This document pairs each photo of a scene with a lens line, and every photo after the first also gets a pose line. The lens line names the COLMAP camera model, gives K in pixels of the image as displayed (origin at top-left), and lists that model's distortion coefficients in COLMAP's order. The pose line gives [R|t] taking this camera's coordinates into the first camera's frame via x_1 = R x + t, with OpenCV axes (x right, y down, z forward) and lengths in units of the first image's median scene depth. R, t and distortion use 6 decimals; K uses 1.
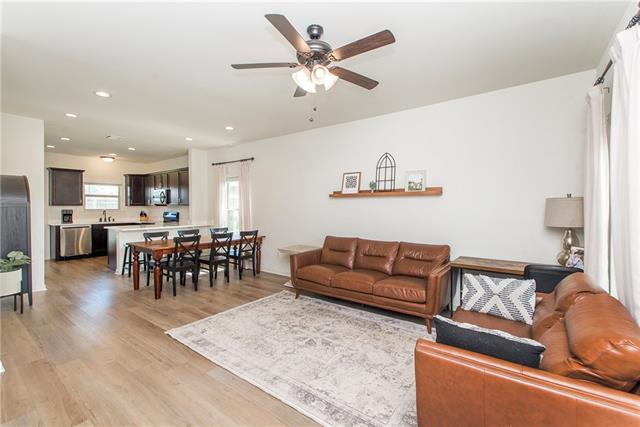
lens RADIAL K [[287.3, 0, 331.6], [0, 287.3, 210.3], [0, 0, 1]] dist [0.001191, -0.000073]
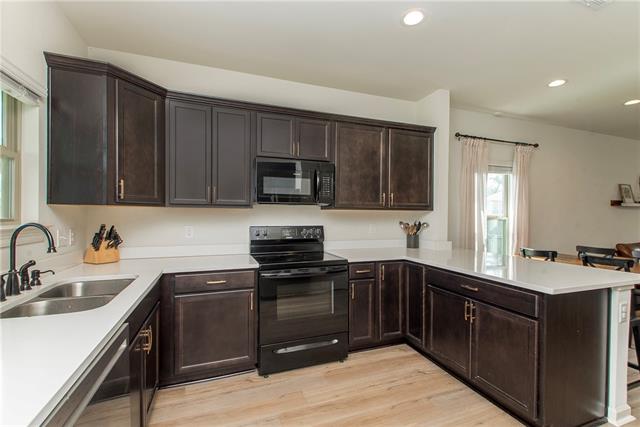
lens RADIAL K [[282.7, 0, 337.1], [0, 282.7, 212.8], [0, 0, 1]] dist [-0.001235, -0.000671]
pose [[0.538756, 0.005579, 0.842443, -1.801704], [0.000999, 0.999973, -0.007261, -0.017179], [-0.842461, 0.004753, 0.538736, 1.669271]]
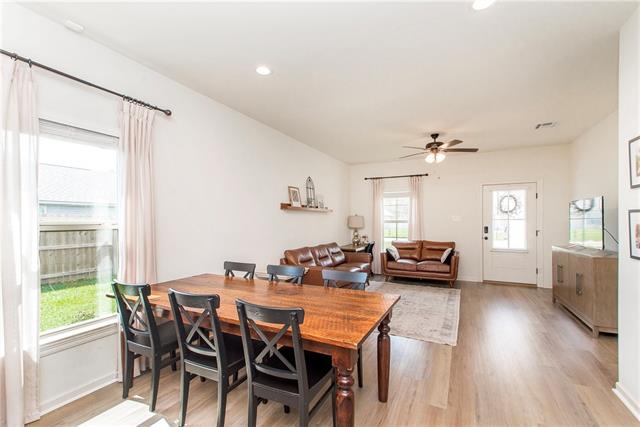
lens RADIAL K [[296.7, 0, 311.7], [0, 296.7, 222.4], [0, 0, 1]] dist [-0.000896, -0.000256]
pose [[-0.166858, -0.004768, 0.985969, -1.253509], [0.016300, 0.999838, 0.007593, -0.010724], [-0.985846, 0.017338, -0.166754, 1.381514]]
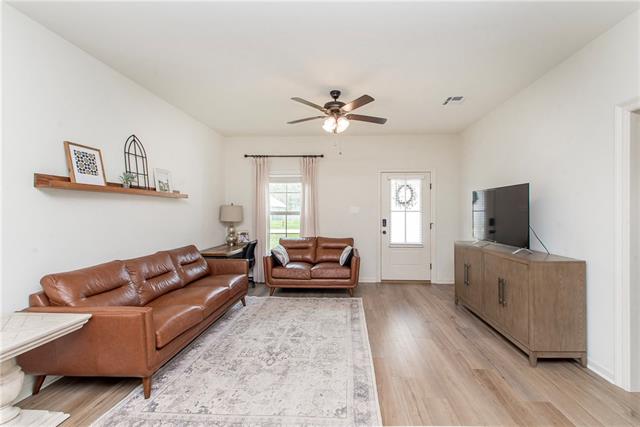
lens RADIAL K [[282.7, 0, 337.1], [0, 282.7, 212.8], [0, 0, 1]] dist [-0.001235, -0.000671]
pose [[-0.571377, -0.002523, 0.820684, -0.783706], [0.010429, 0.999892, 0.010335, -0.007148], [-0.820621, 0.014464, -0.571289, 1.128868]]
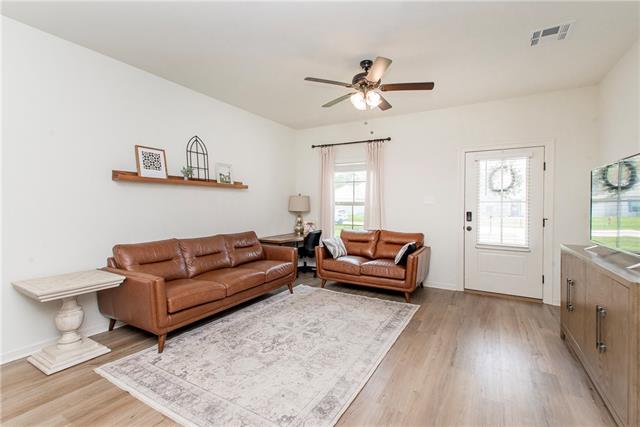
lens RADIAL K [[295.6, 0, 318.3], [0, 295.6, 208.5], [0, 0, 1]] dist [0.006120, -0.000020]
pose [[-0.112448, -0.012279, 0.993582, -0.846346], [0.006021, 0.999897, 0.013038, 0.010866], [-0.993639, 0.007448, -0.112363, 0.839586]]
